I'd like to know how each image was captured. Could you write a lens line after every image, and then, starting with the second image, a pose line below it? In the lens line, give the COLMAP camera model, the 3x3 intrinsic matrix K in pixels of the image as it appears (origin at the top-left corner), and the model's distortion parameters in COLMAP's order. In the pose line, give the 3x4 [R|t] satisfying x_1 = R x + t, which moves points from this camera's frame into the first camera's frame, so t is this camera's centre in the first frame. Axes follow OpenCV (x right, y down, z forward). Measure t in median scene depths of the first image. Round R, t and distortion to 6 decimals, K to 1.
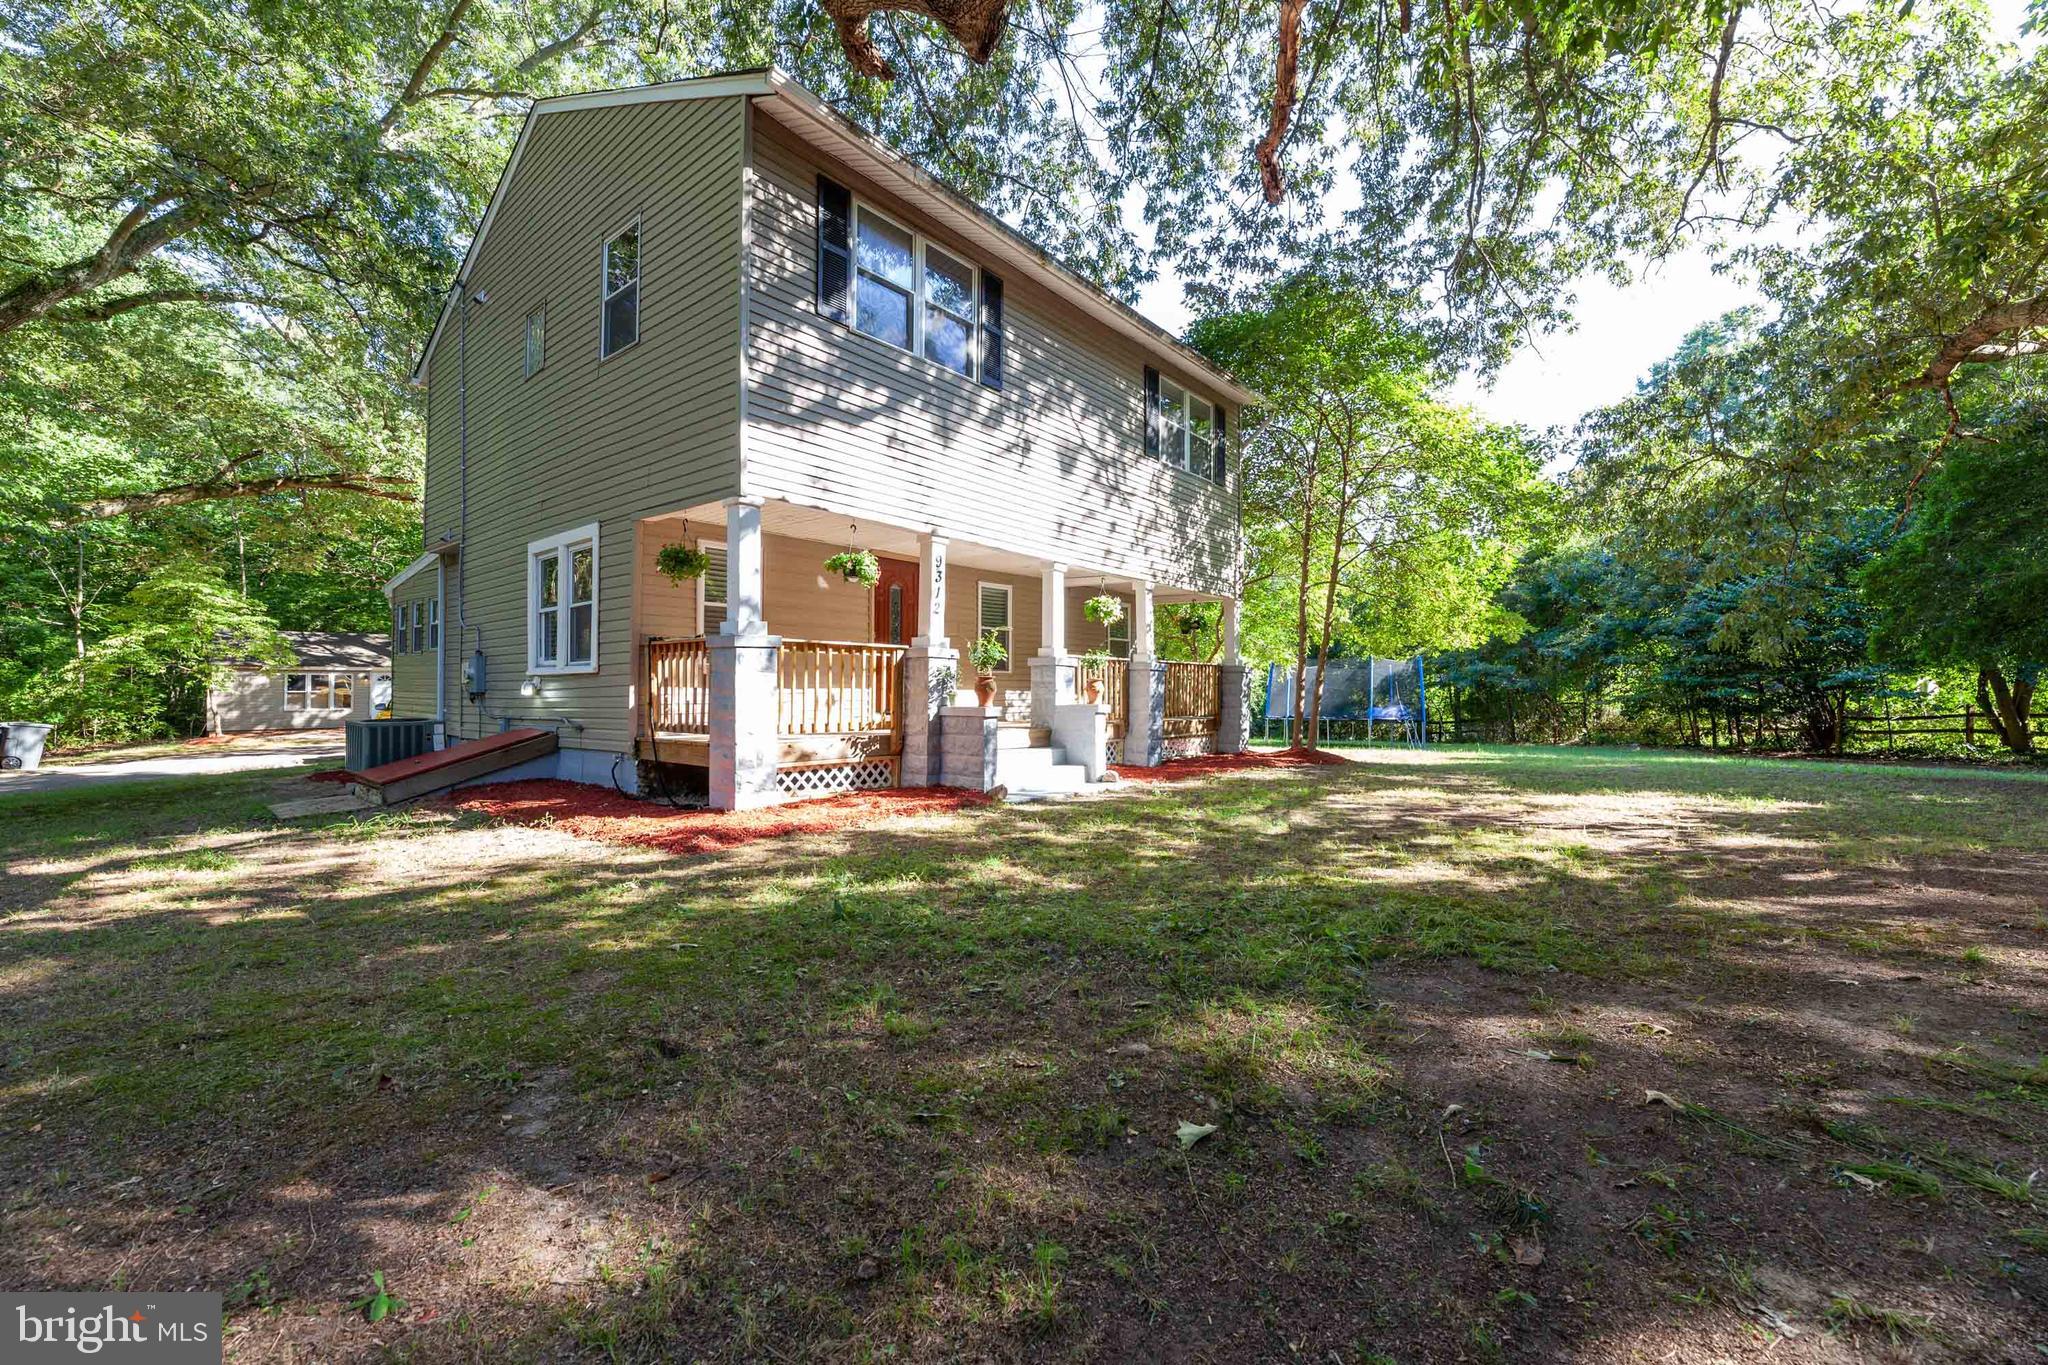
lens RADIAL K [[827.6, 0, 1017.6], [0, 827.6, 676.7], [0, 0, 1]] dist [0.000551, -0.000277]
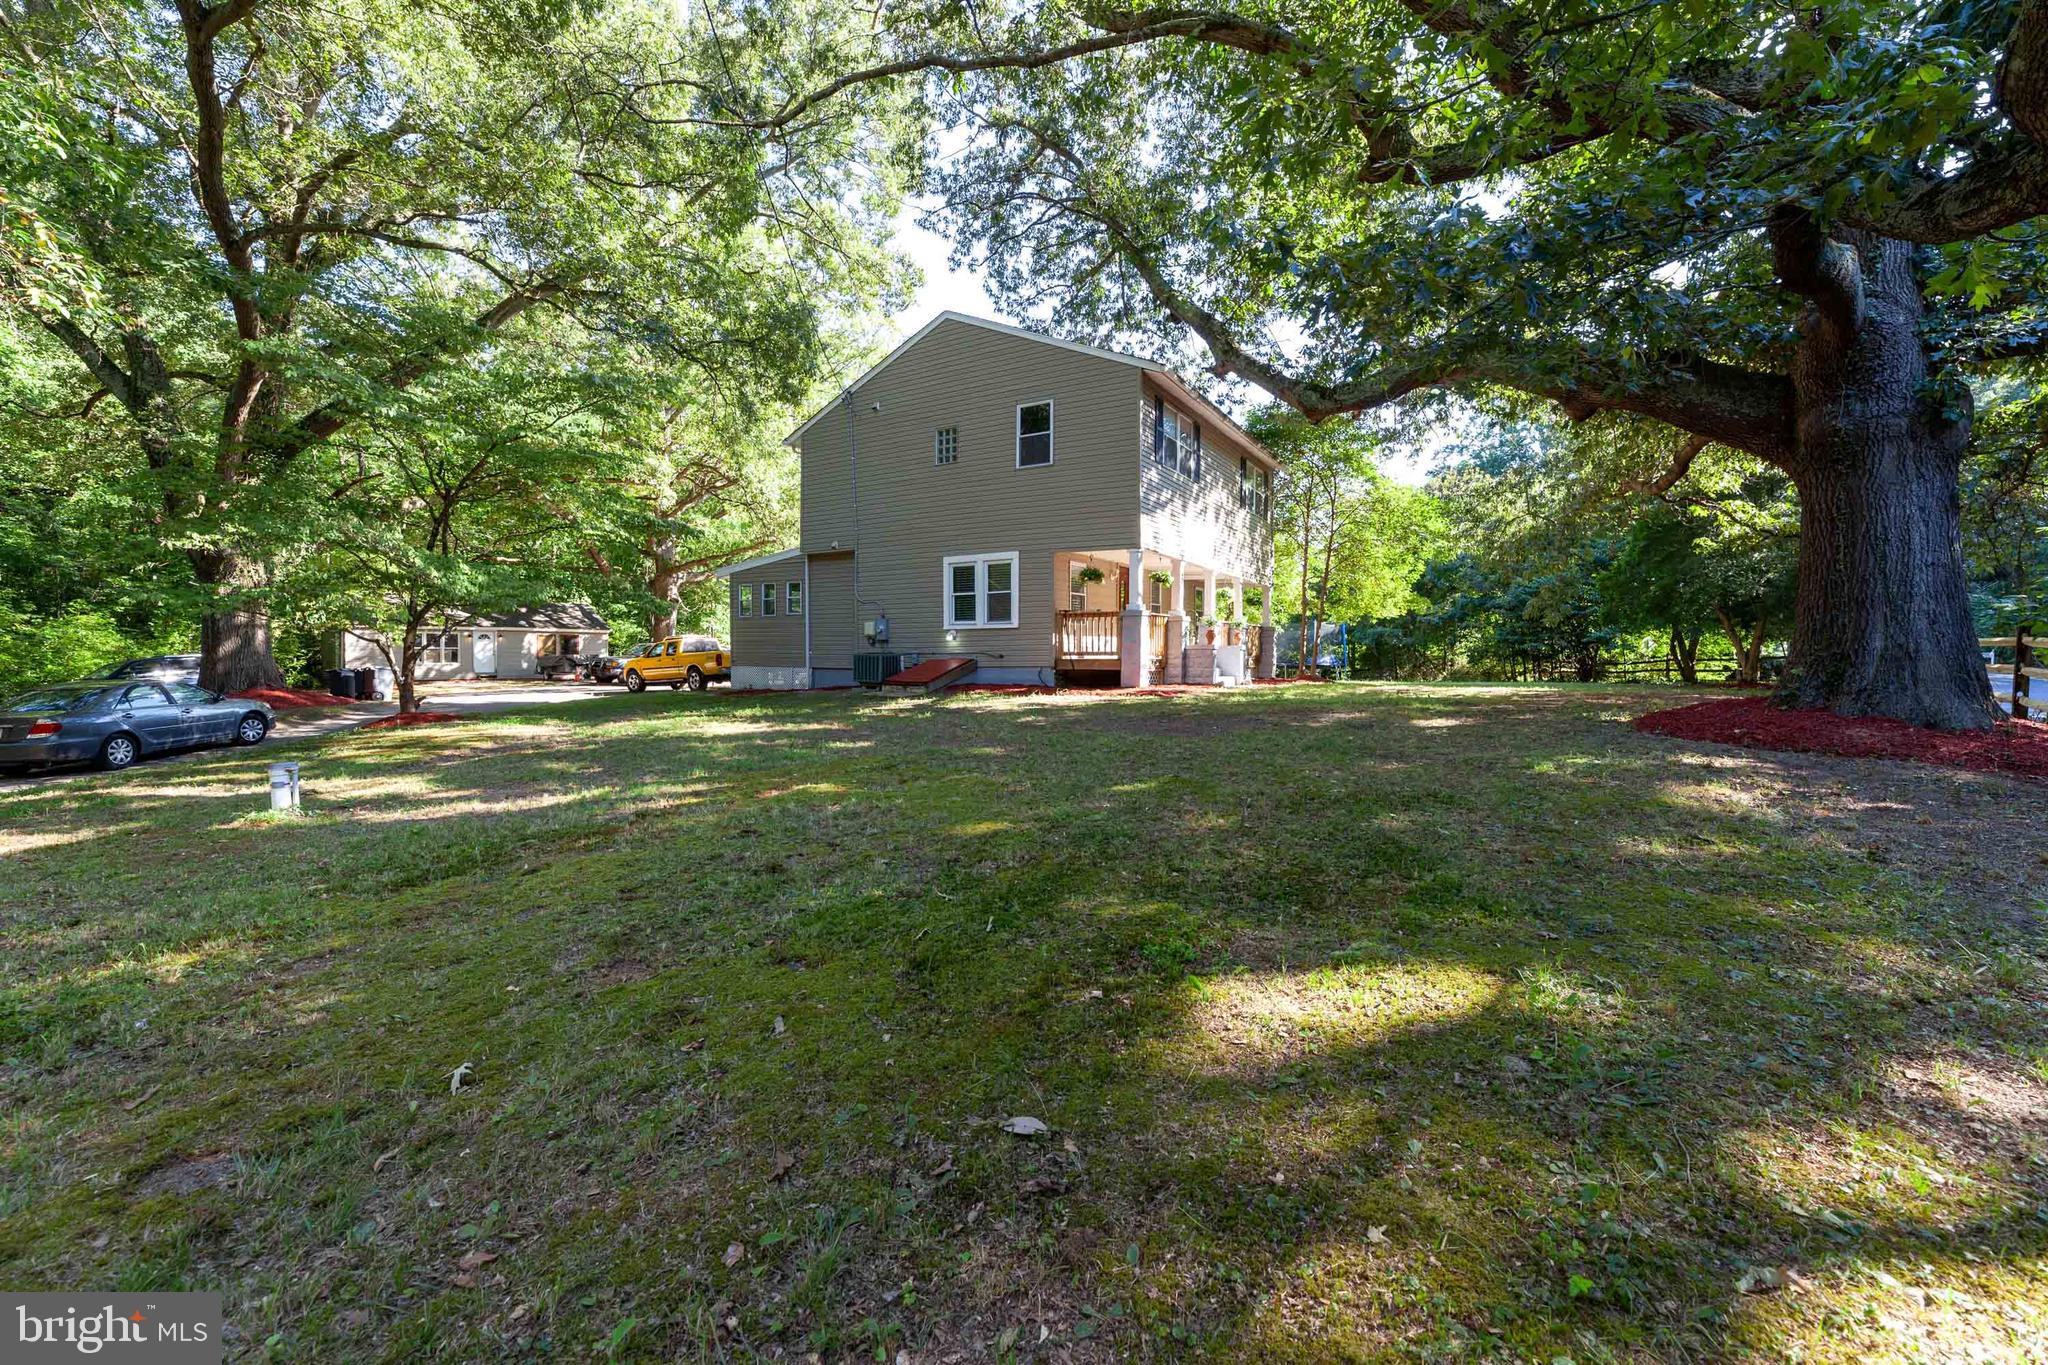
lens RADIAL K [[827.6, 0, 1021.2], [0, 827.6, 674.9], [0, 0, 1]] dist [0.000551, -0.000277]
pose [[0.988383, -0.004248, 0.151924, -0.554865], [-0.001988, 0.999163, 0.040868, 0.019391], [-0.151970, -0.040695, 0.987547, -0.659345]]
